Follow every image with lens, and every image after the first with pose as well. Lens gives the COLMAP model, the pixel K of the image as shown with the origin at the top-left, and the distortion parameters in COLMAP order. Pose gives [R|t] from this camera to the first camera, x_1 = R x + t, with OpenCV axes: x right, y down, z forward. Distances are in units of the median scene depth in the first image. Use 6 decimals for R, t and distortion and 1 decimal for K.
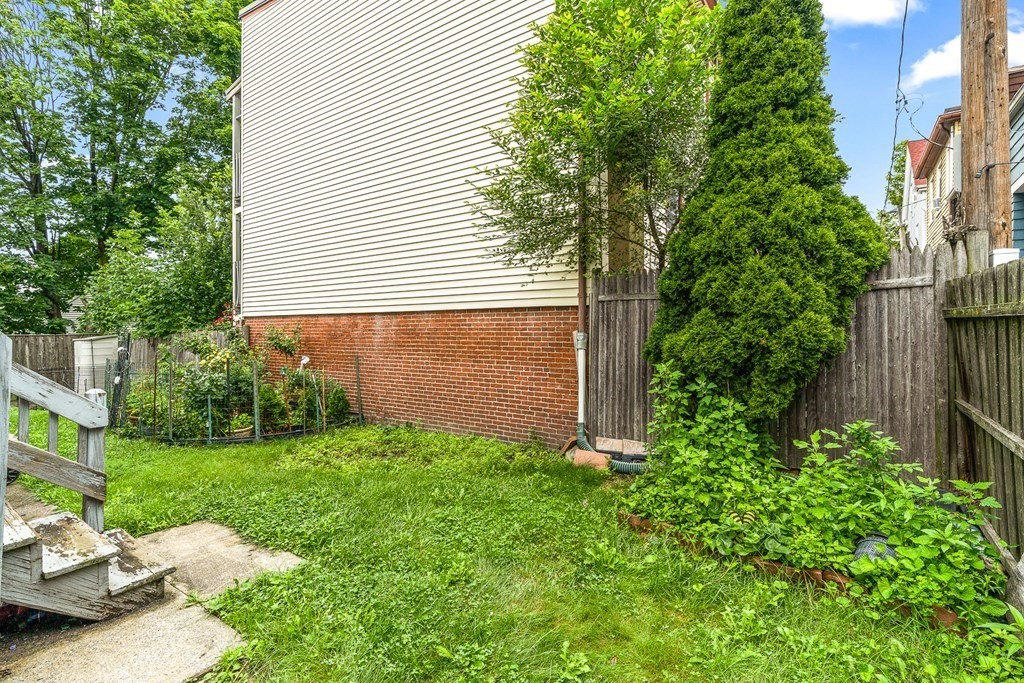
lens RADIAL K [[477.5, 0, 511.7], [0, 477.5, 333.9], [0, 0, 1]] dist [0.001591, 0.000280]
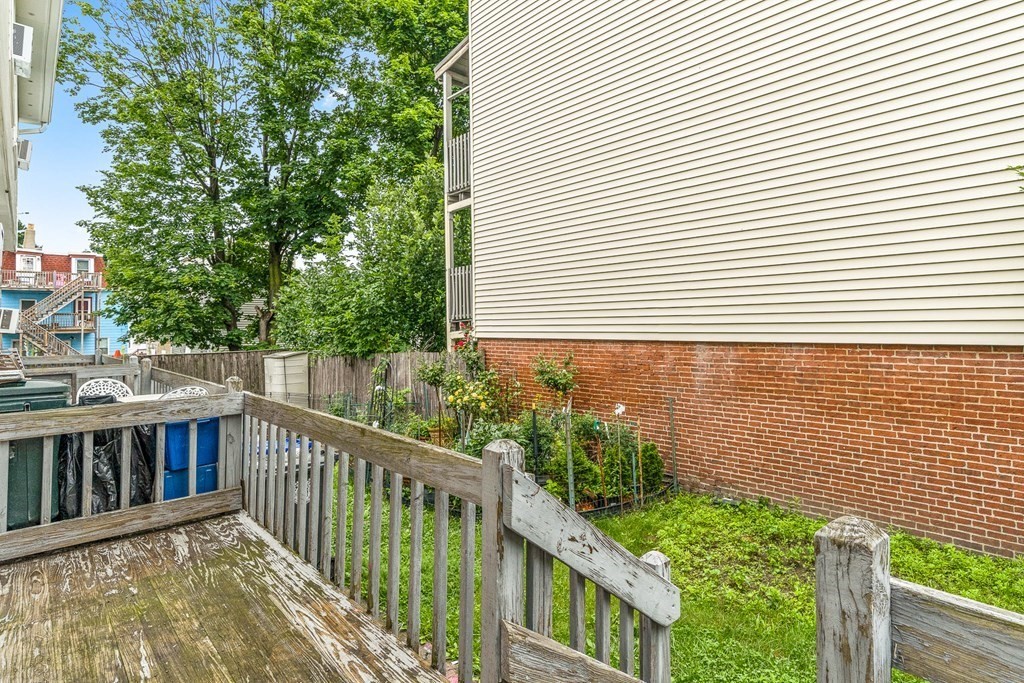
lens RADIAL K [[557.3, 0, 543.9], [0, 557.3, 321.9], [0, 0, 1]] dist [0.003032, 0.000384]
pose [[0.979706, -0.017336, -0.199690, -0.209552], [0.015635, 0.999827, -0.010092, -0.042207], [0.199830, 0.006765, 0.979807, 0.067104]]
